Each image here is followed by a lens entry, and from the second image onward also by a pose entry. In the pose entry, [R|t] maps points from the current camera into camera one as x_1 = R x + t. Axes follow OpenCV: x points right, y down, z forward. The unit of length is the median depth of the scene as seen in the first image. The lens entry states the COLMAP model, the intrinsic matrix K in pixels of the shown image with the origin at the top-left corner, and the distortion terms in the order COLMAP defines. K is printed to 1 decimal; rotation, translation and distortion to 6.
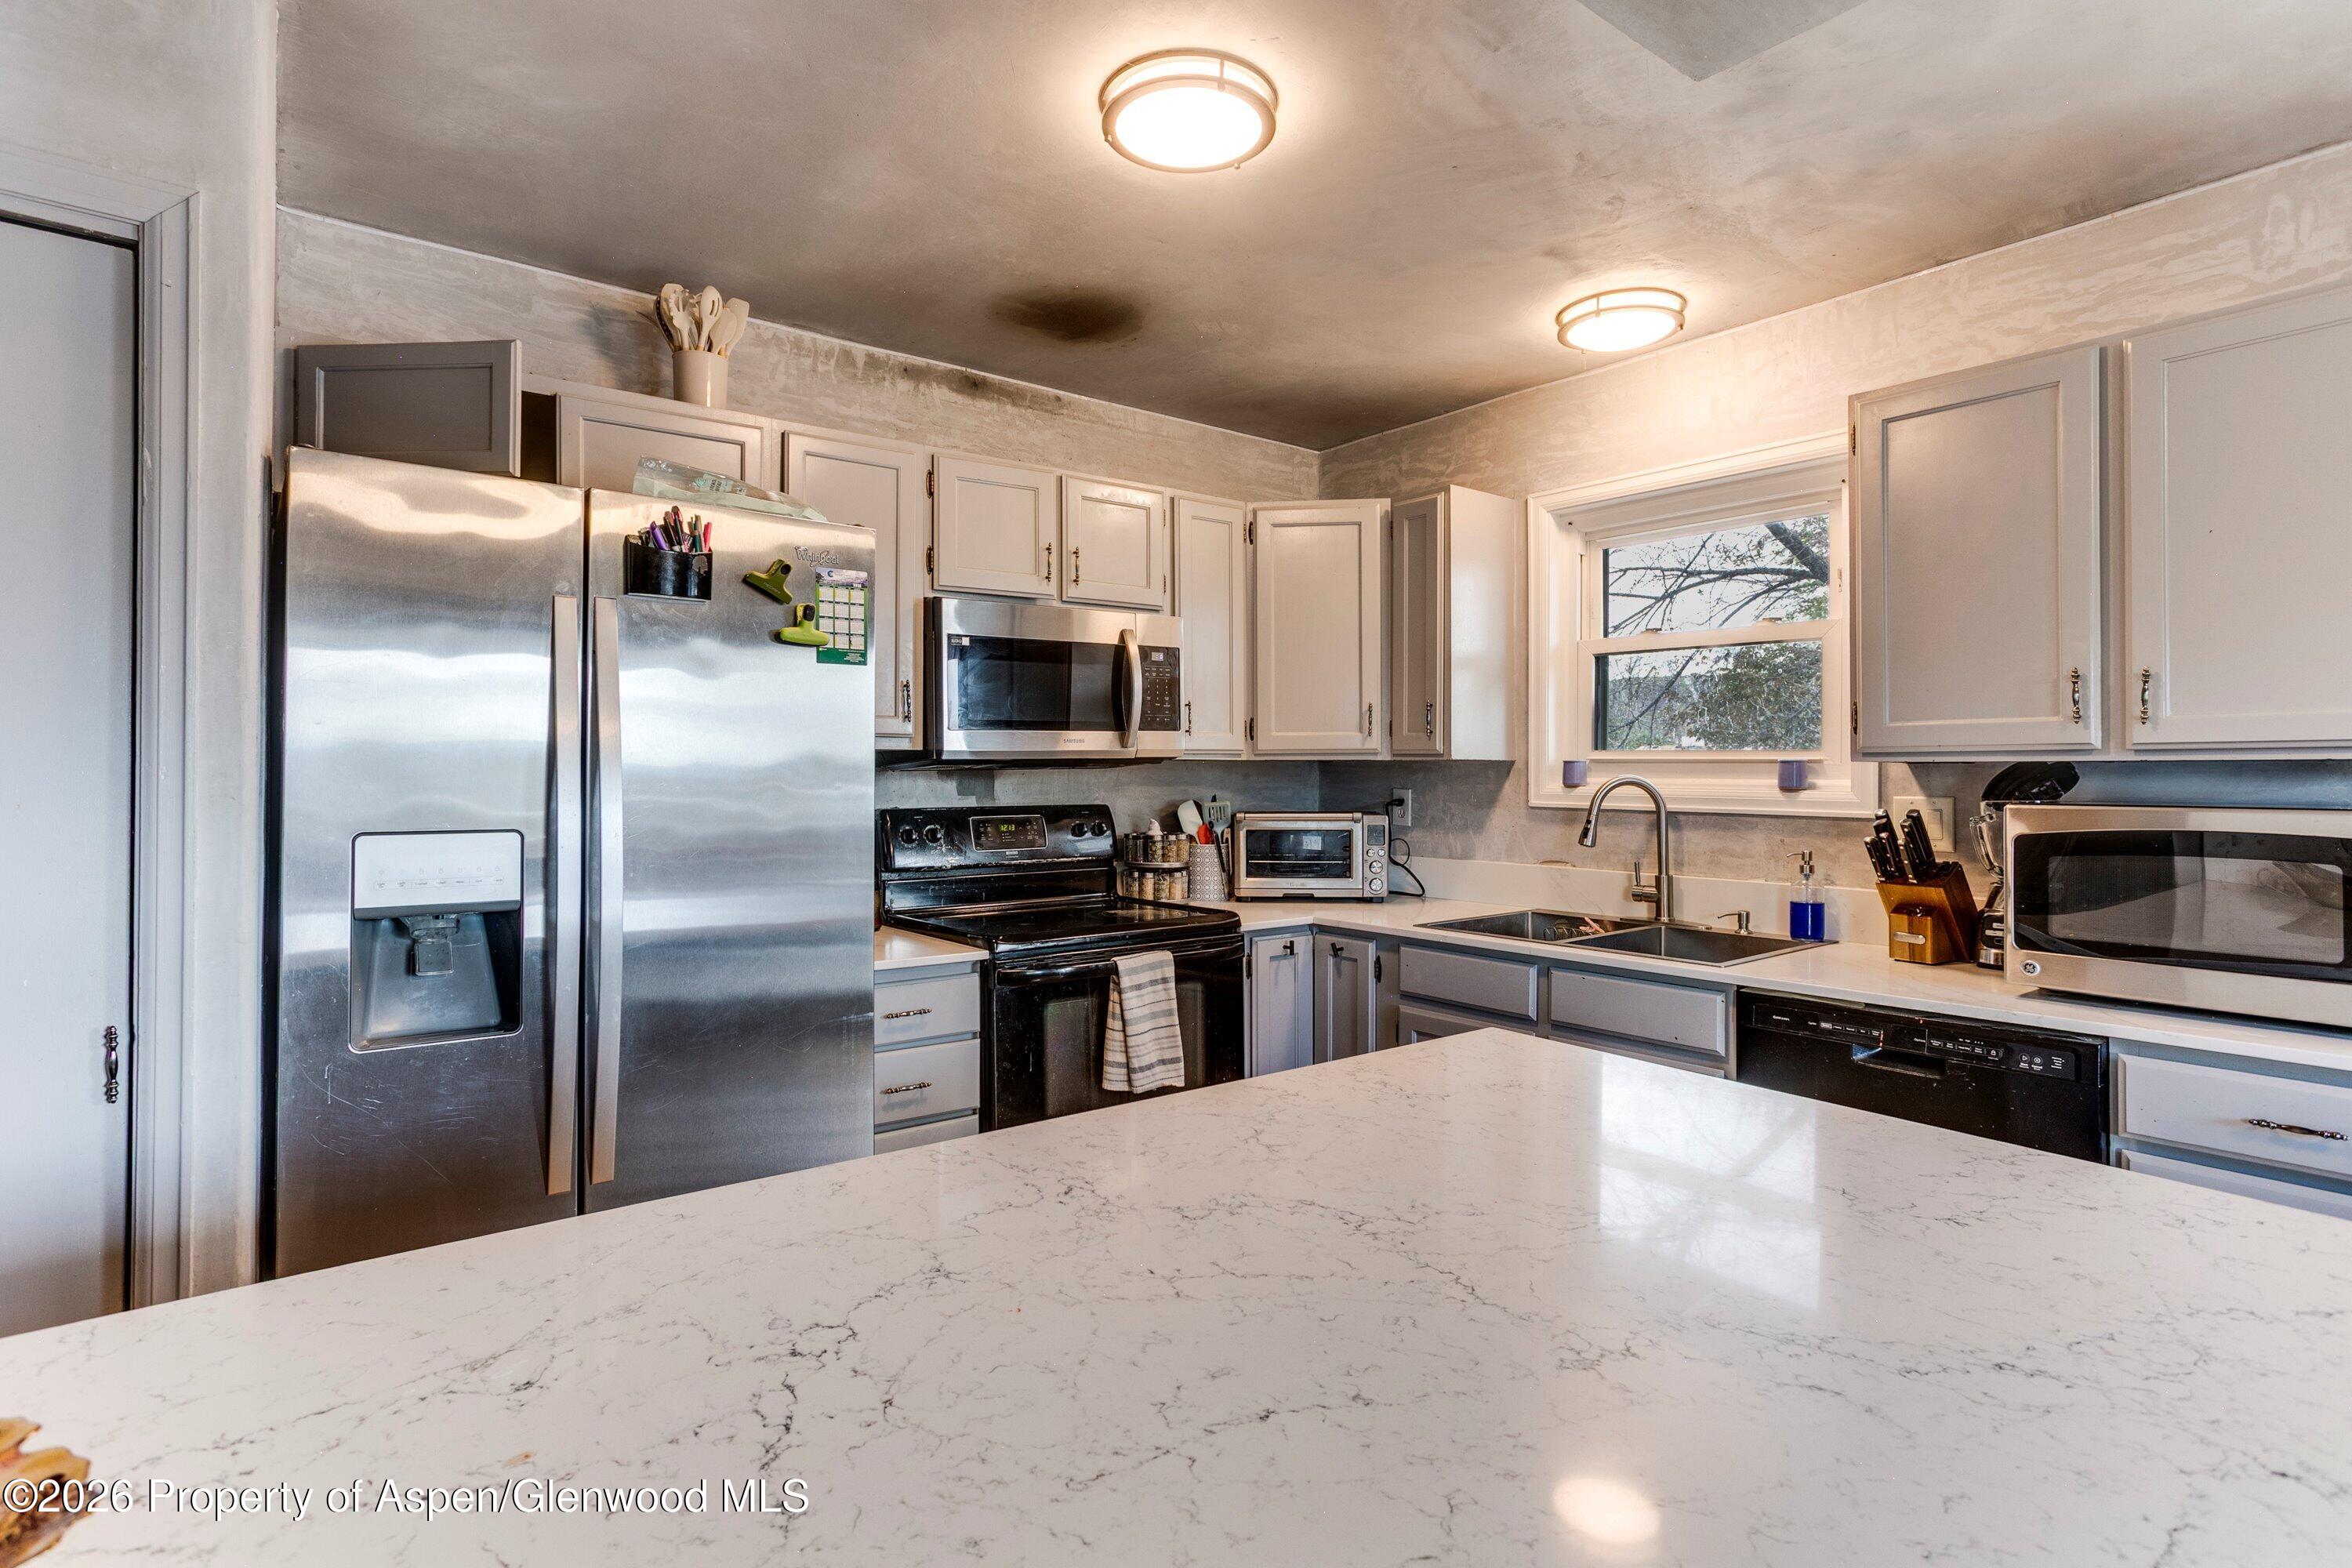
lens RADIAL K [[1182.4, 0, 1184.0], [0, 1182.4, 765.0], [0, 0, 1]] dist [0.005148, 0.005574]
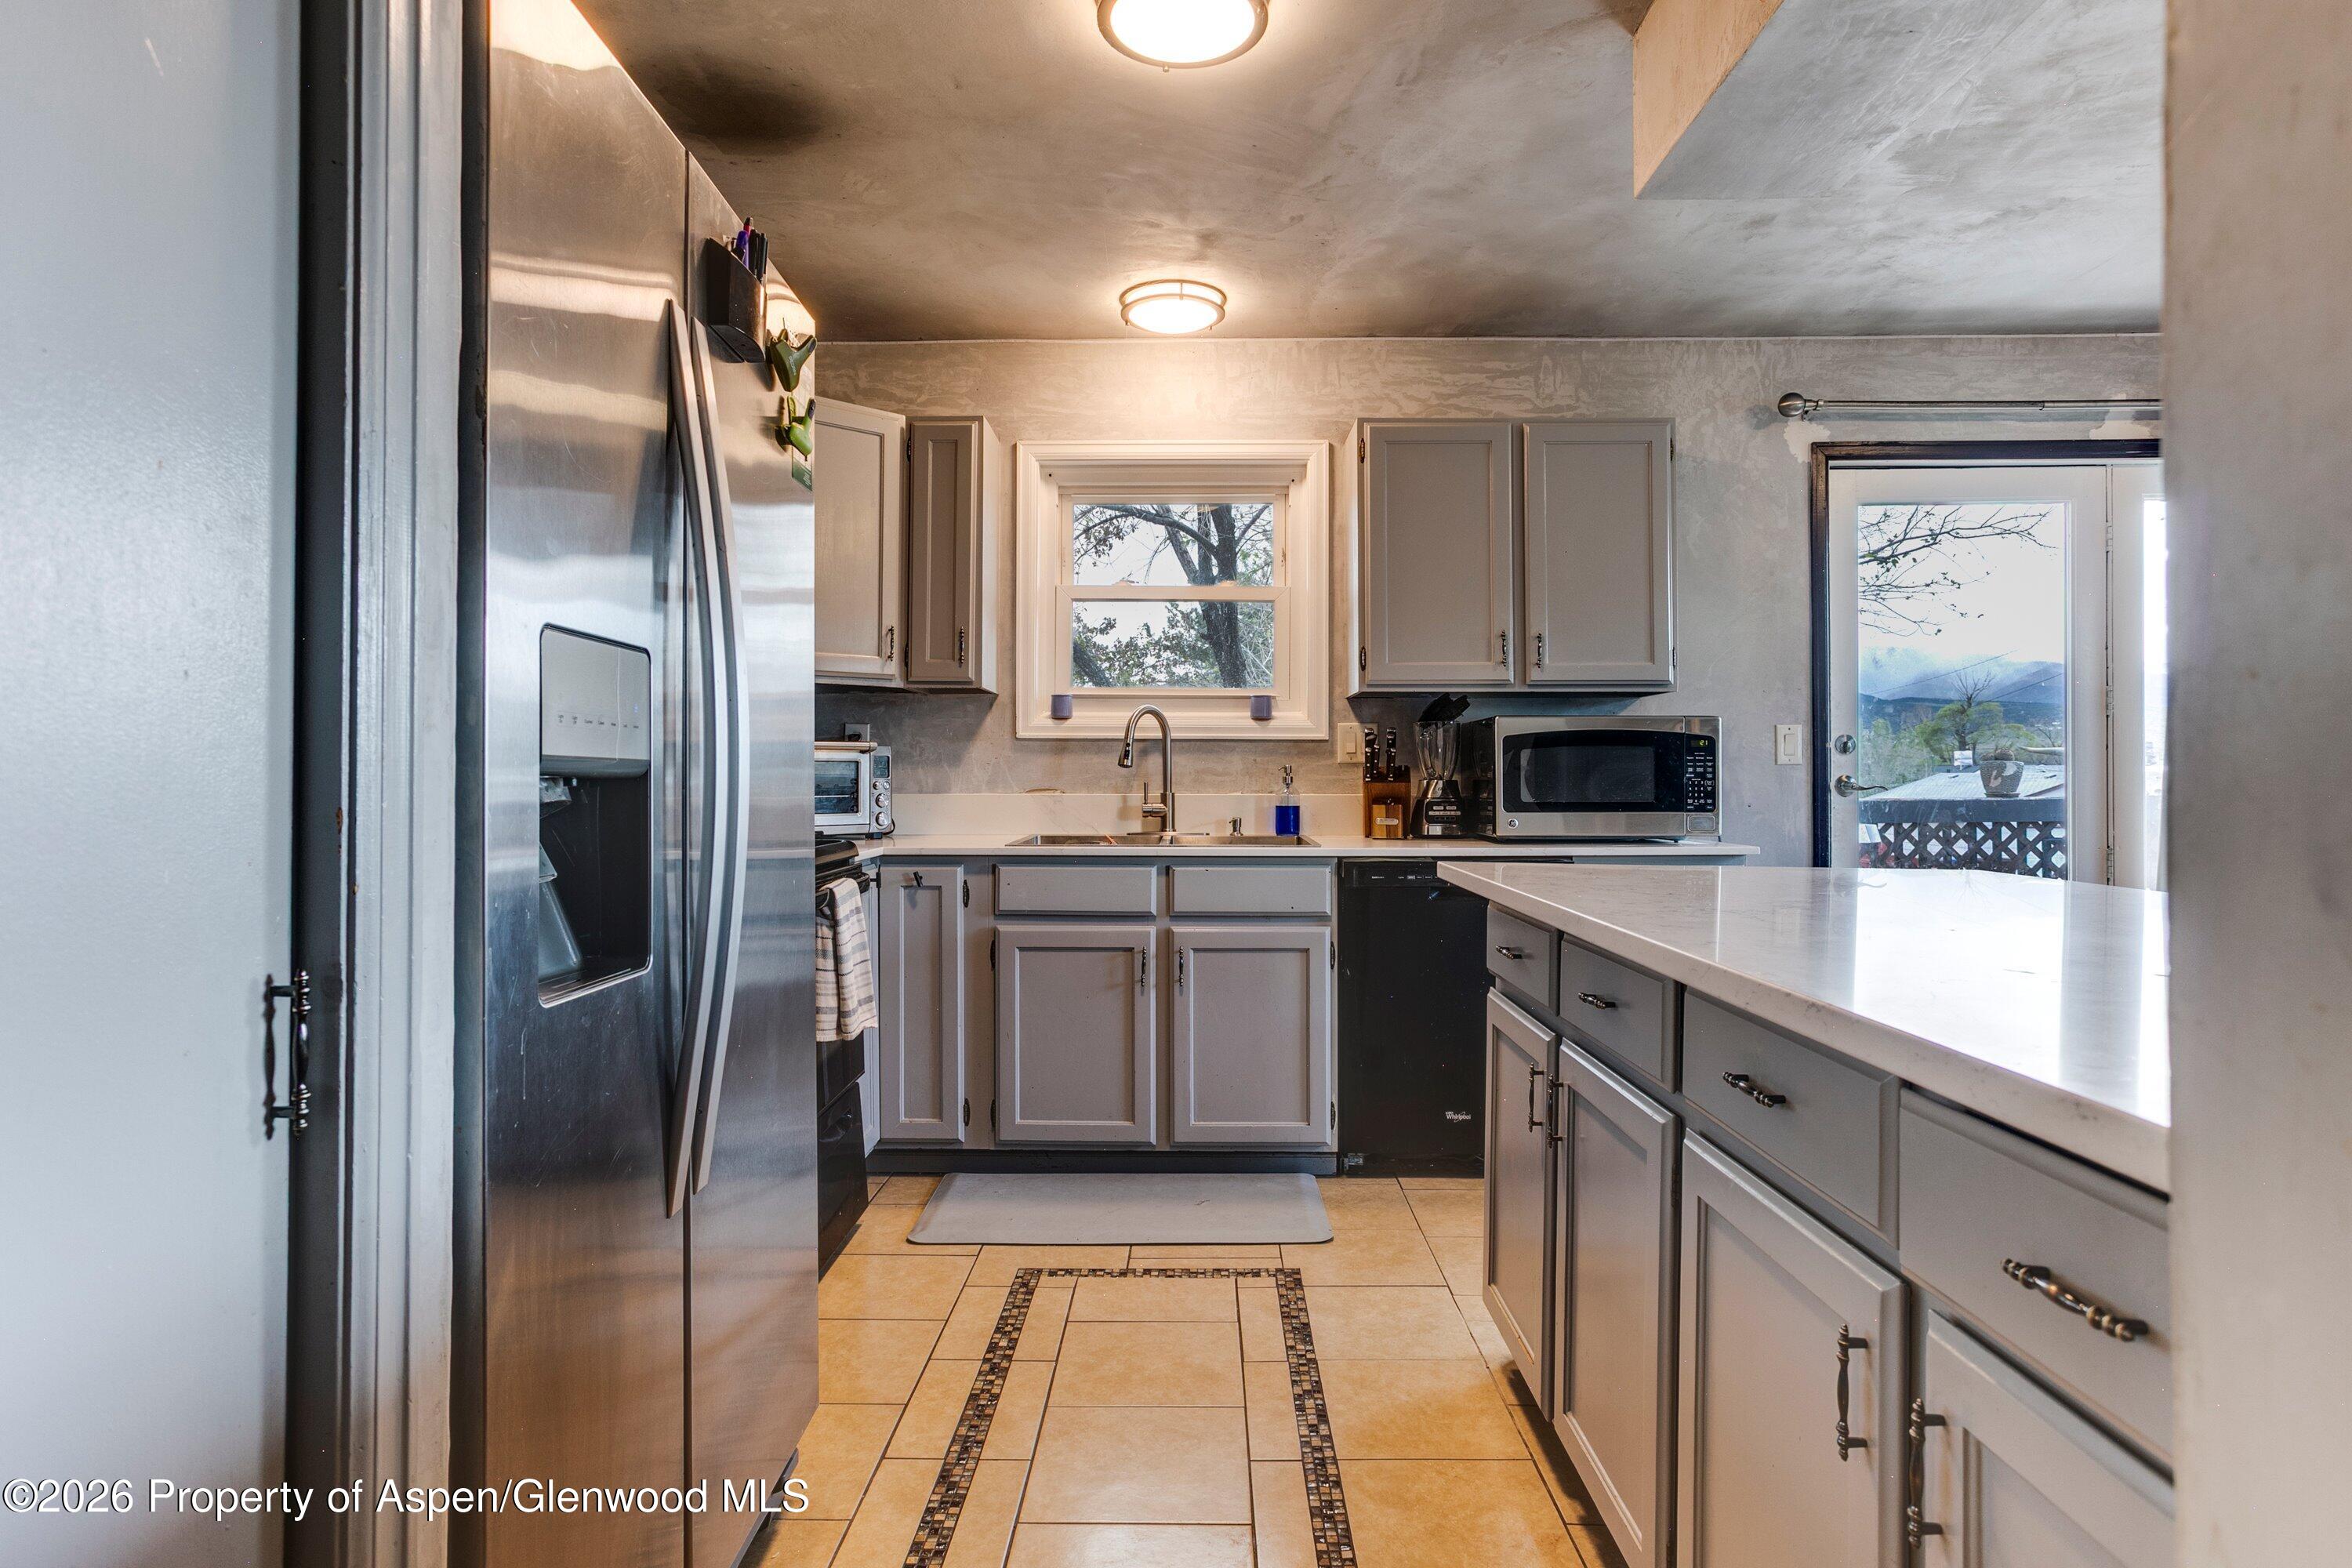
lens RADIAL K [[1269.4, 0, 1164.8], [0, 1269.4, 770.9], [0, 0, 1]] dist [-0.007173, 0.001363]
pose [[0.637560, 0.003467, 0.770393, -0.568000], [-0.004547, 0.999989, -0.000737, 0.074295], [-0.770387, -0.003033, 0.637569, 0.213068]]
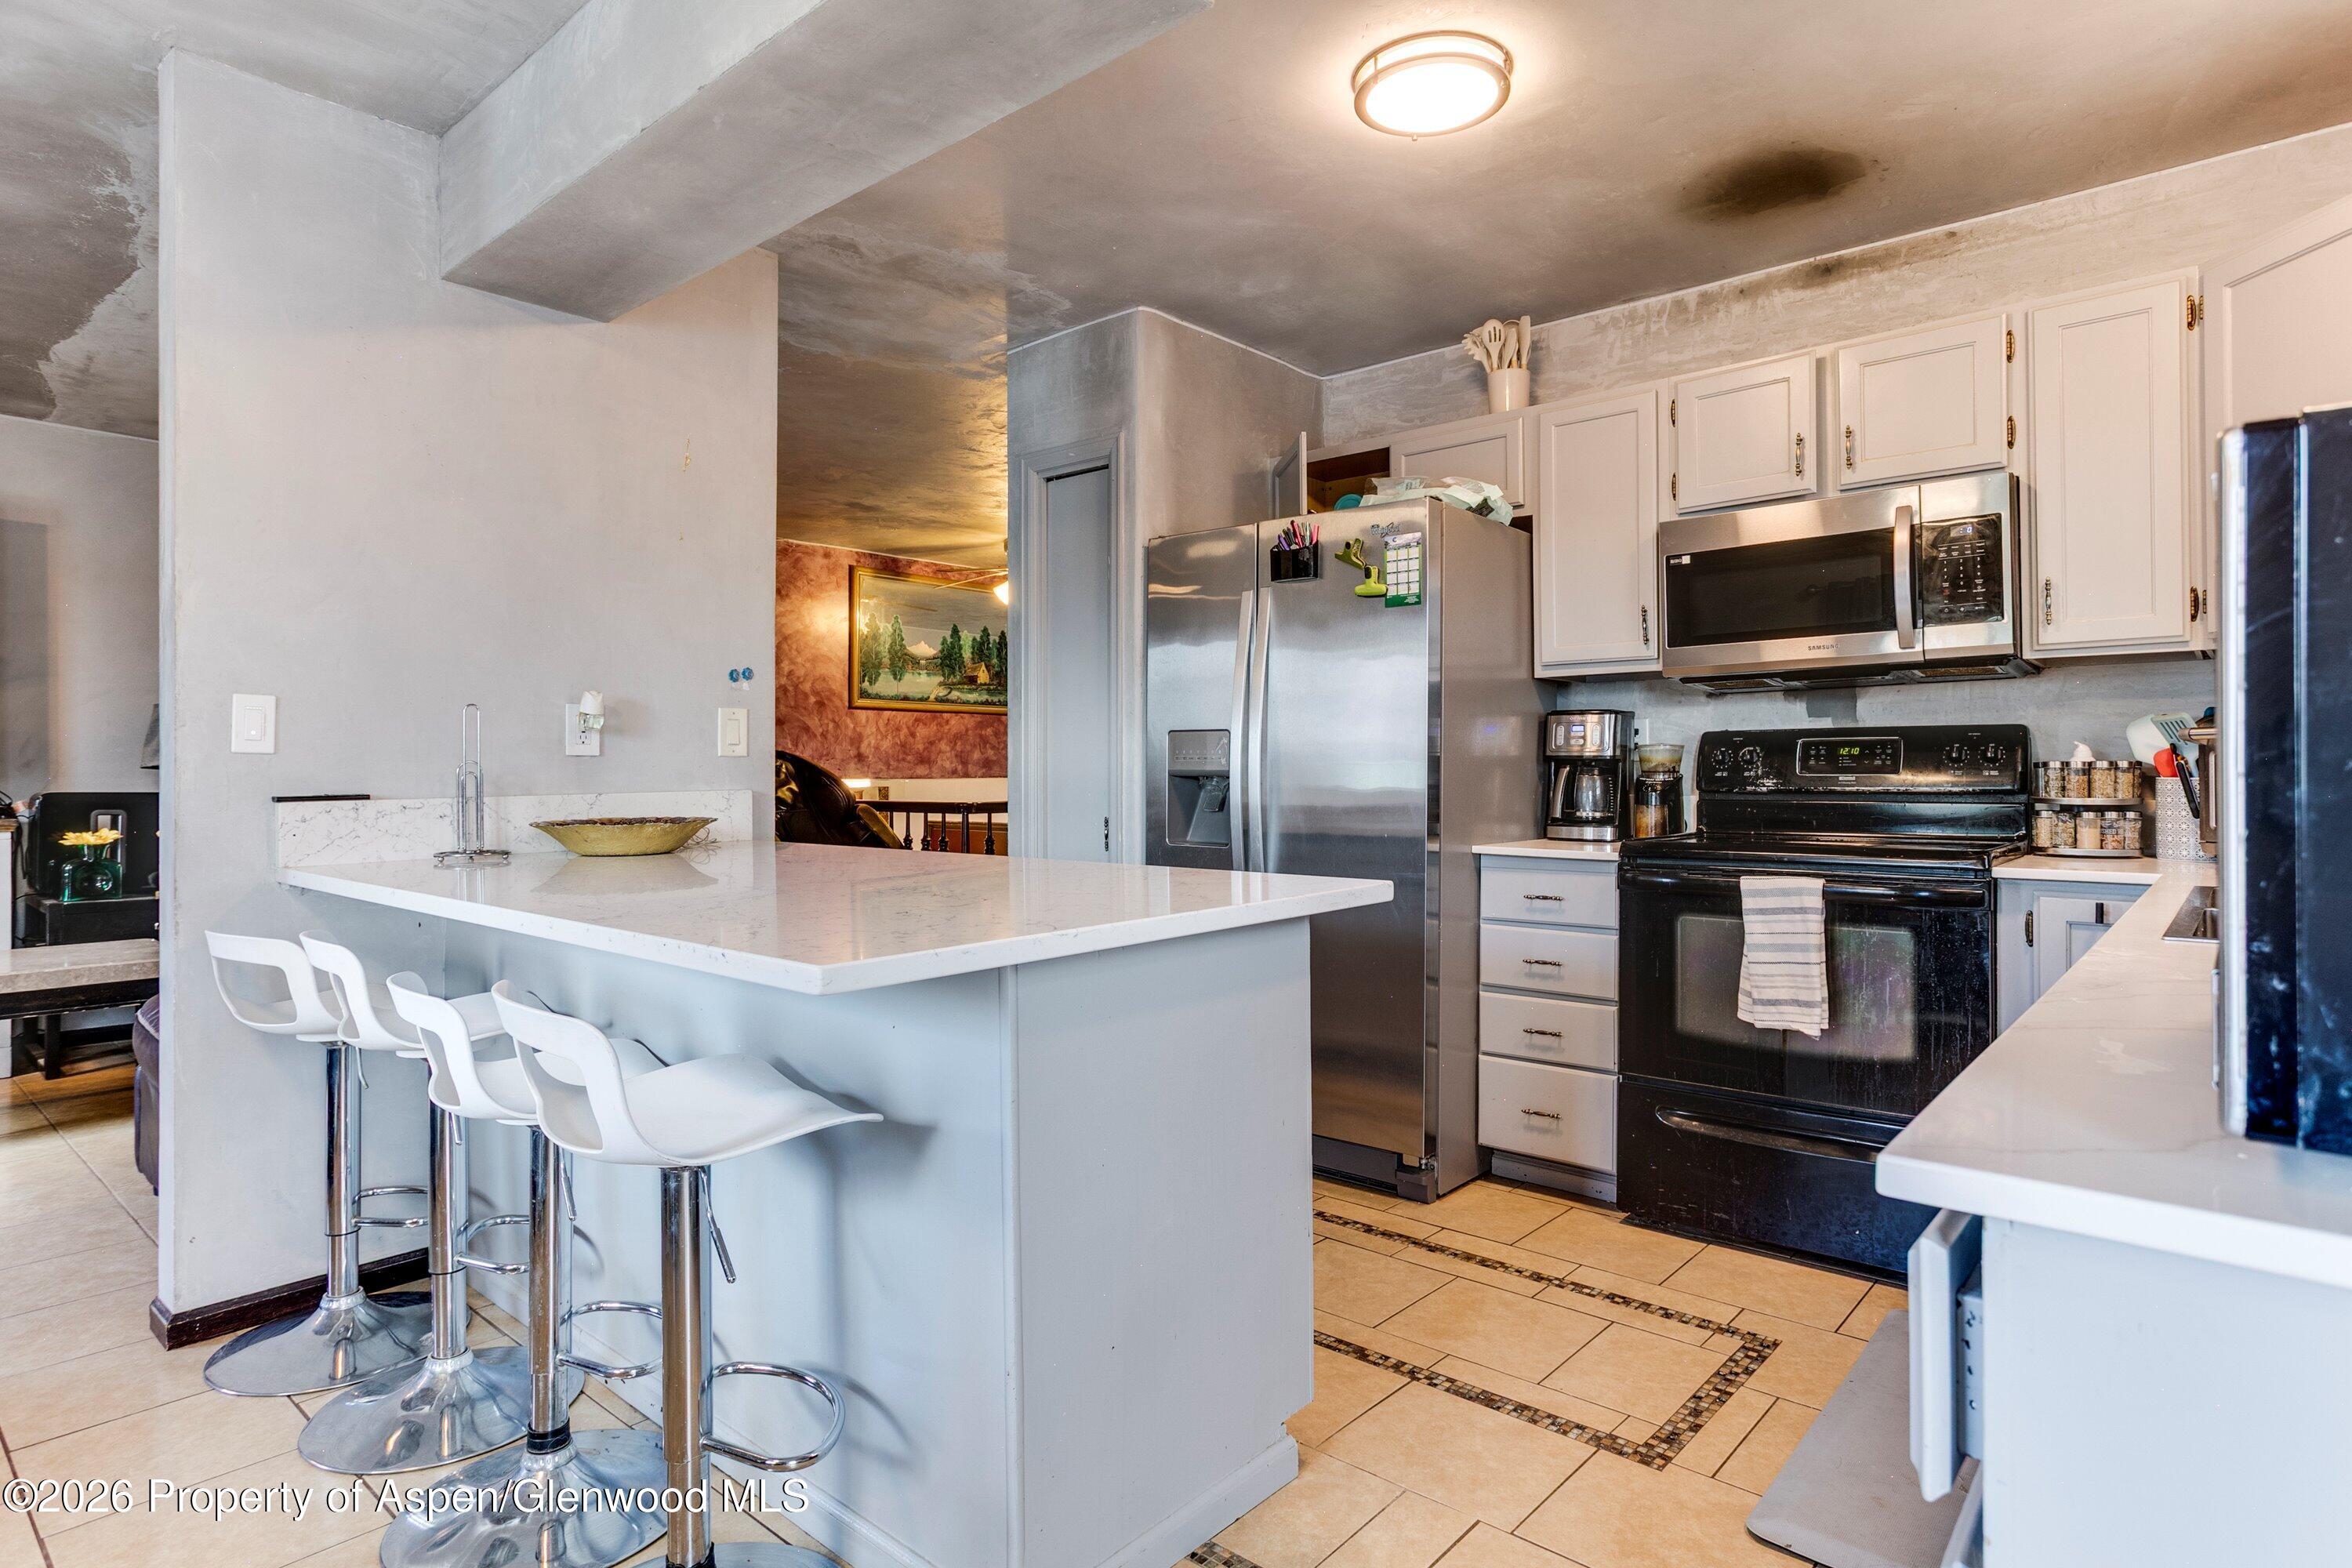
lens RADIAL K [[1269.4, 0, 1184.7], [0, 1269.4, 785.2], [0, 0, 1]] dist [-0.007173, 0.001363]
pose [[0.189958, 0.009475, -0.981747, 0.795880], [0.007253, 0.999913, 0.011053, 0.073681], [0.981765, -0.009220, 0.189873, 0.364097]]
